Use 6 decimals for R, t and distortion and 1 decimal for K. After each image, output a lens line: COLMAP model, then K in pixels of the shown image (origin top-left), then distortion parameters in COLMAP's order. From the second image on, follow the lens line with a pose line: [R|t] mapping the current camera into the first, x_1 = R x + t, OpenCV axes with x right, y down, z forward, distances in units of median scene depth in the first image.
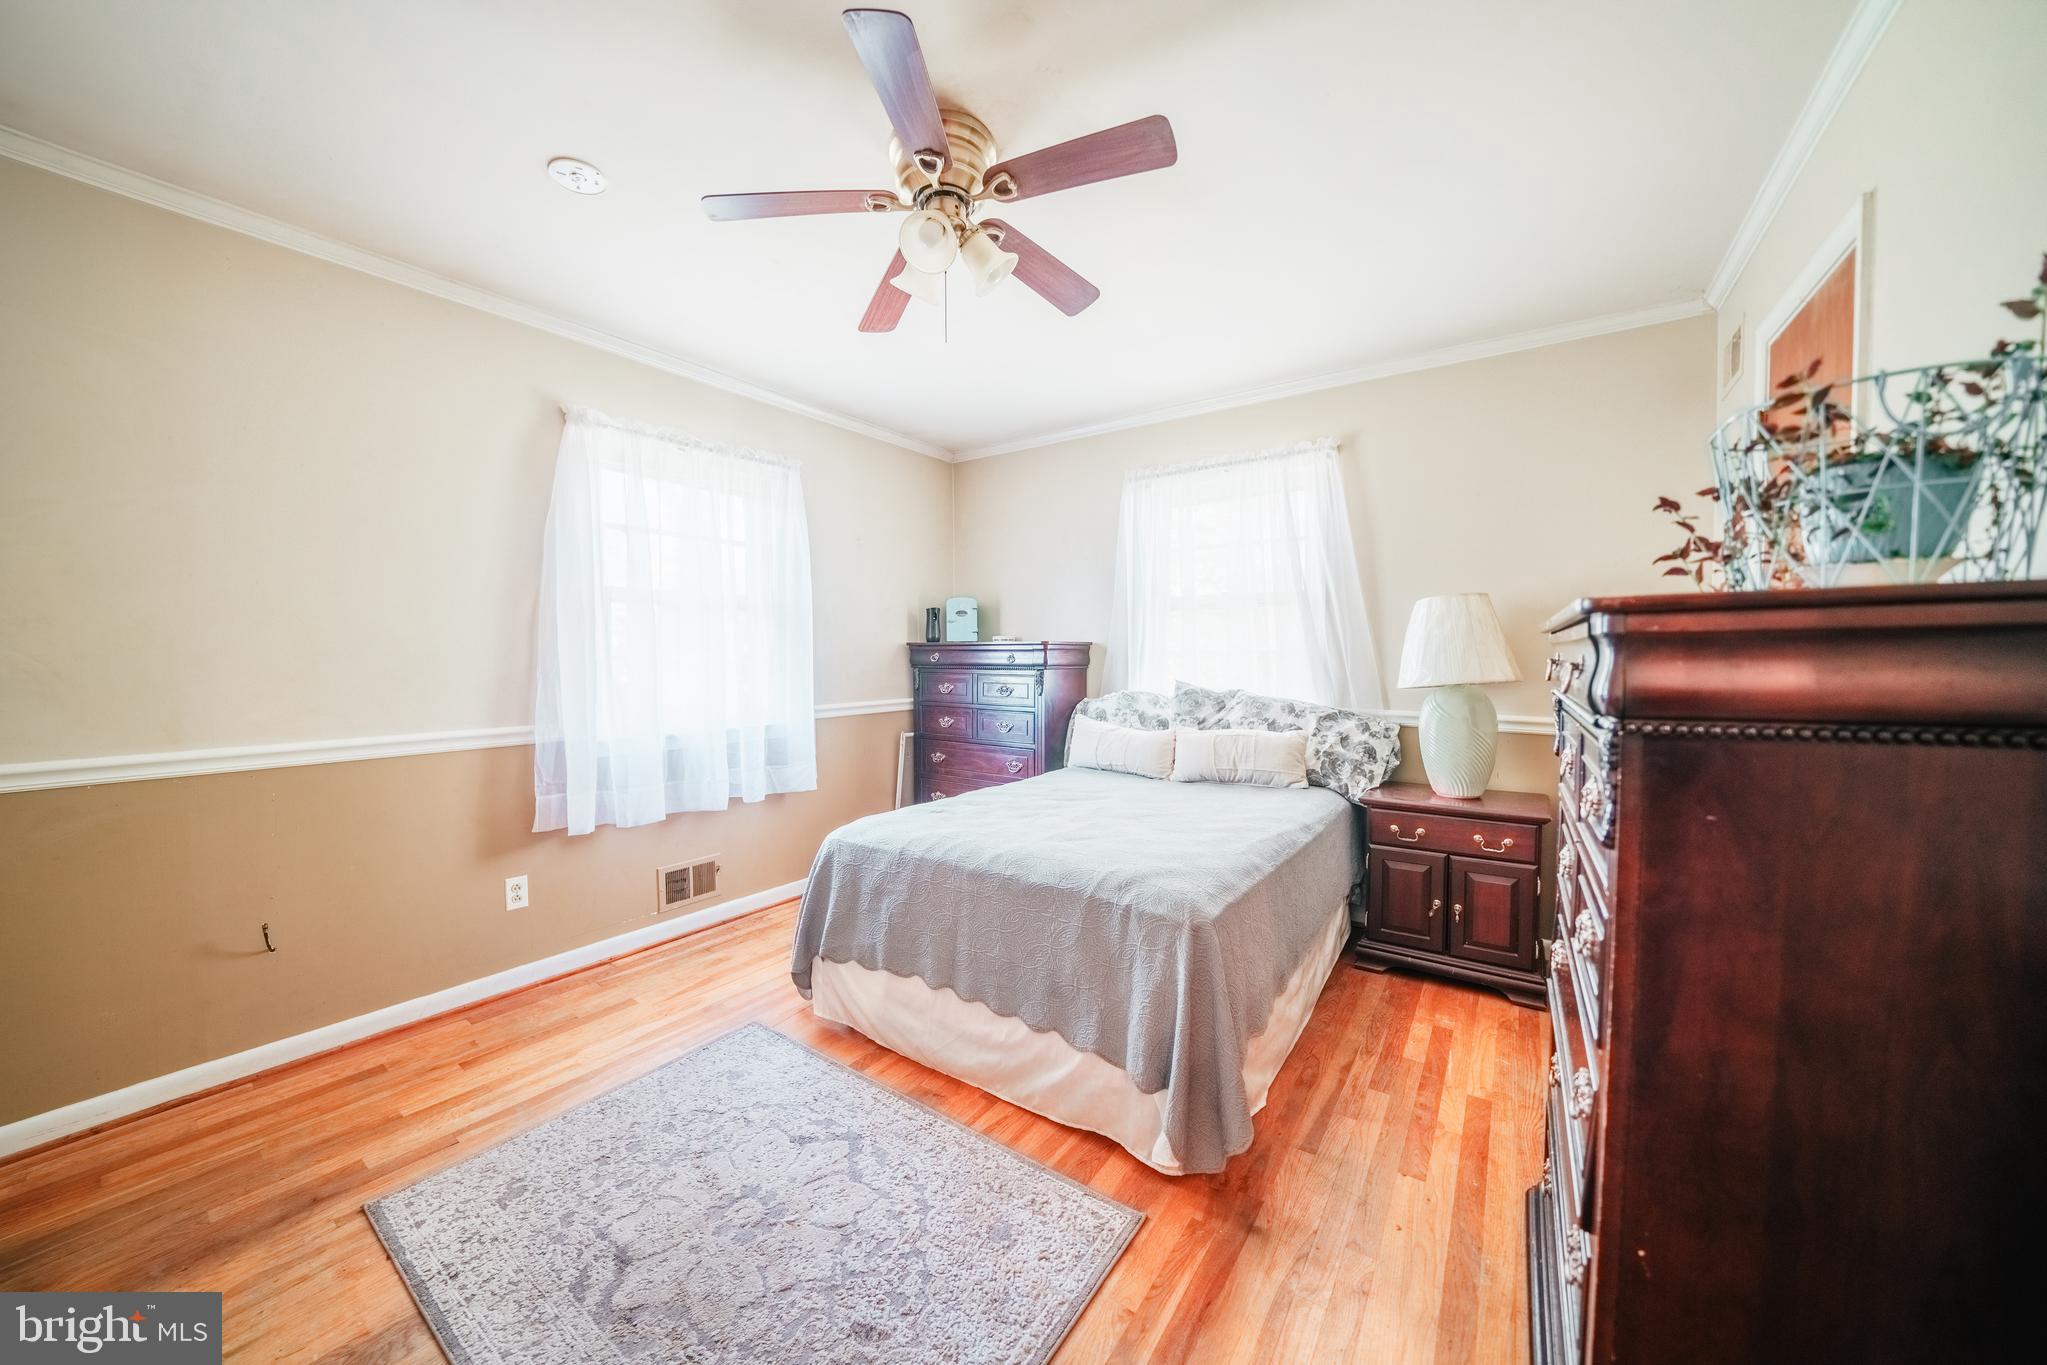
lens RADIAL K [[710.0, 0, 998.8], [0, 710.0, 694.2], [0, 0, 1]] dist [-0.019463, 0.000278]
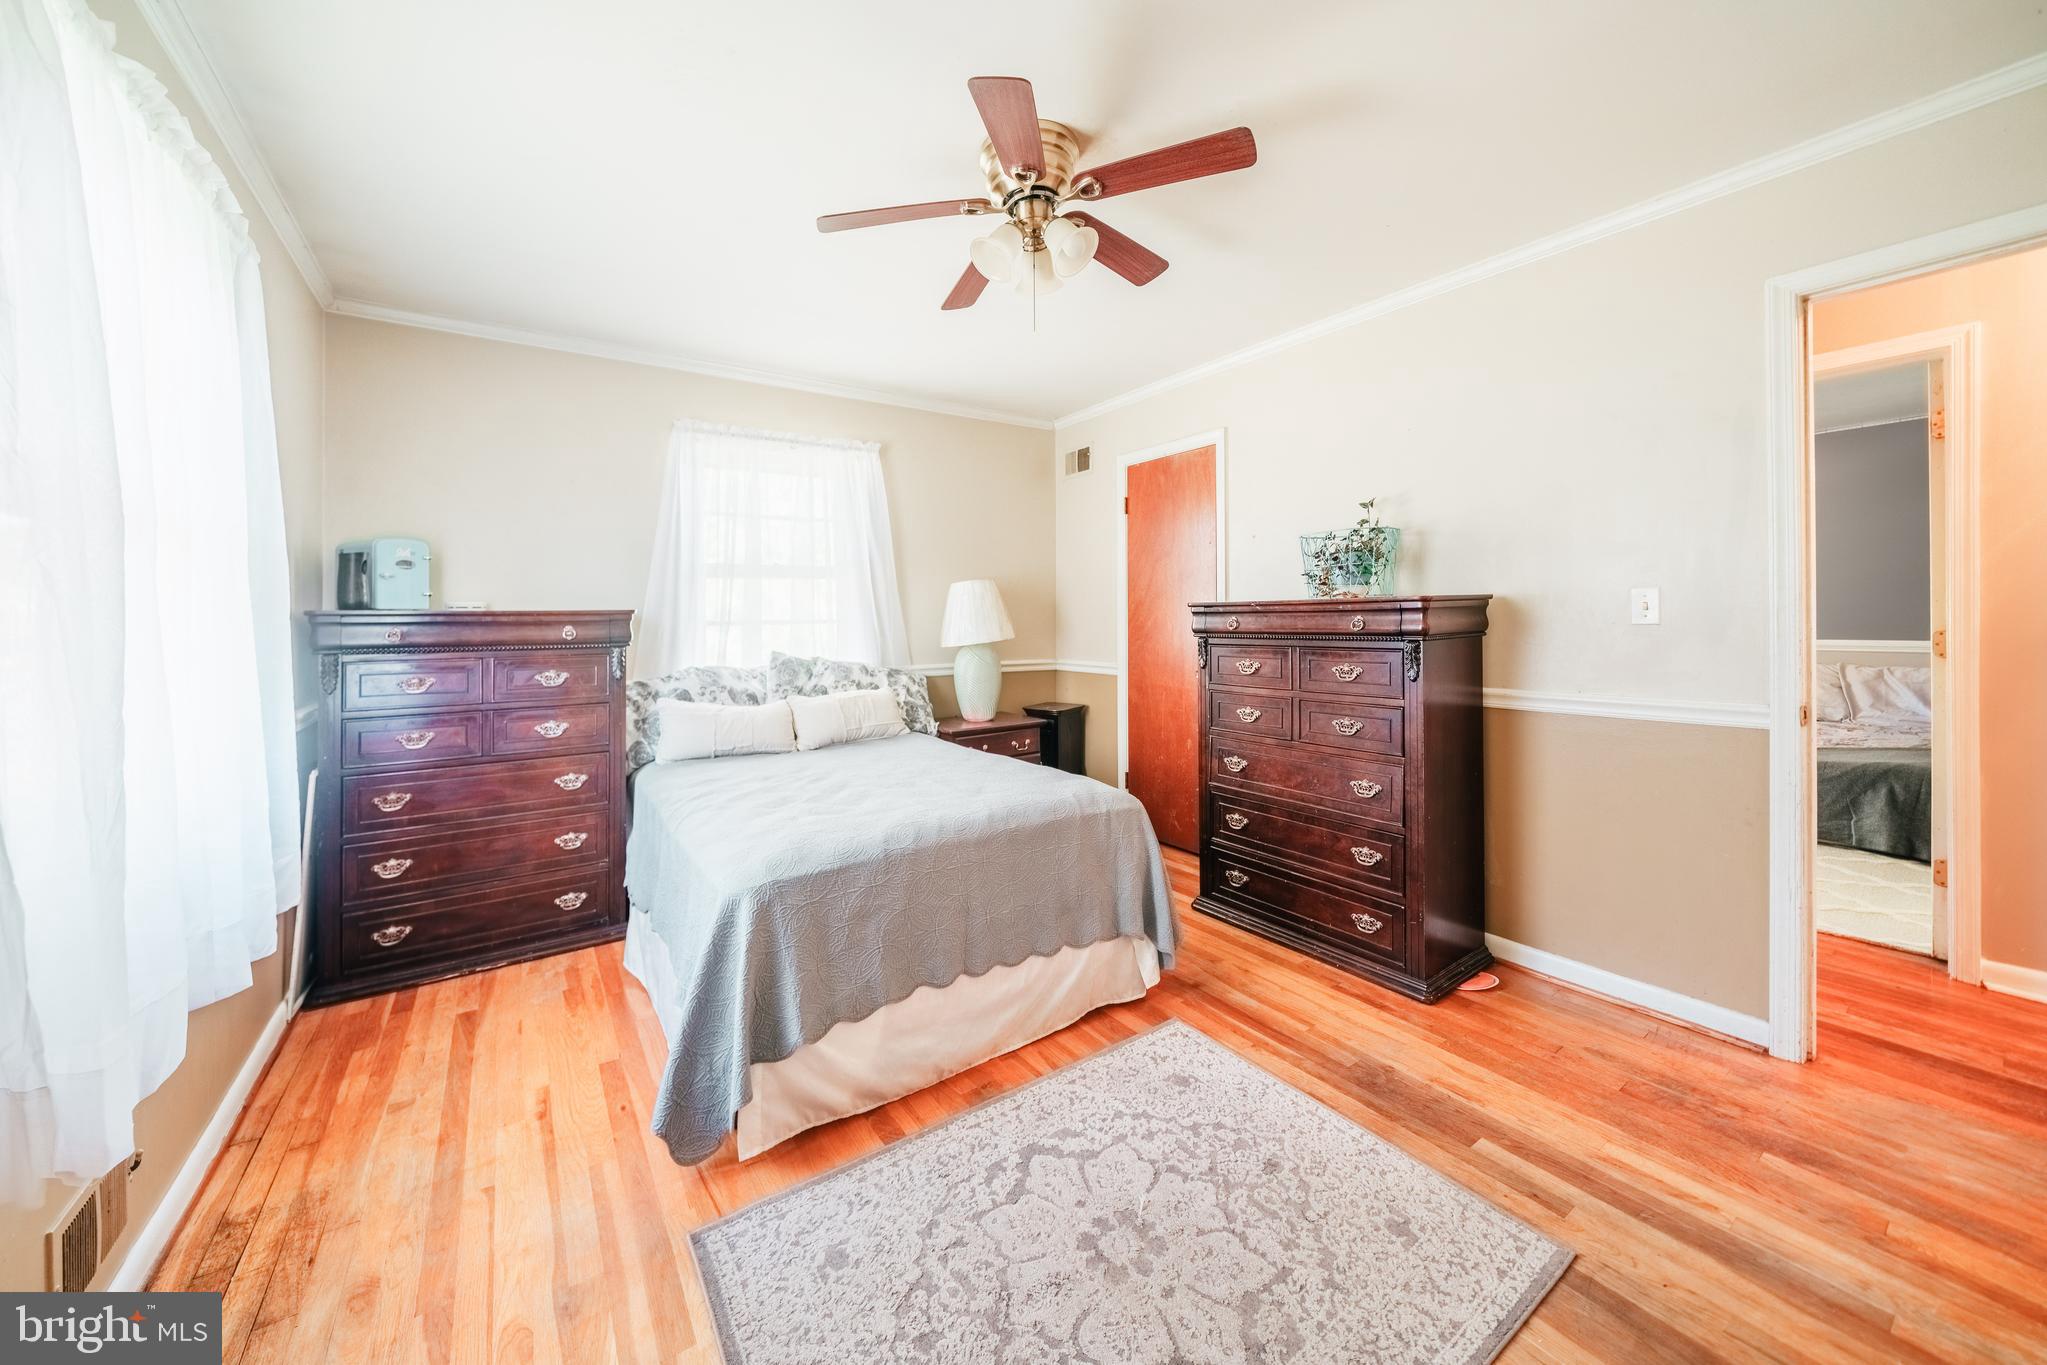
lens RADIAL K [[726.4, 0, 1013.8], [0, 726.4, 629.3], [0, 0, 1]] dist [-0.009003, 0.000031]
pose [[0.337237, -0.011413, 0.941351, -0.882144], [0.069217, 0.997521, -0.012703, -0.020151], [-0.938872, 0.069441, 0.337191, 0.542489]]
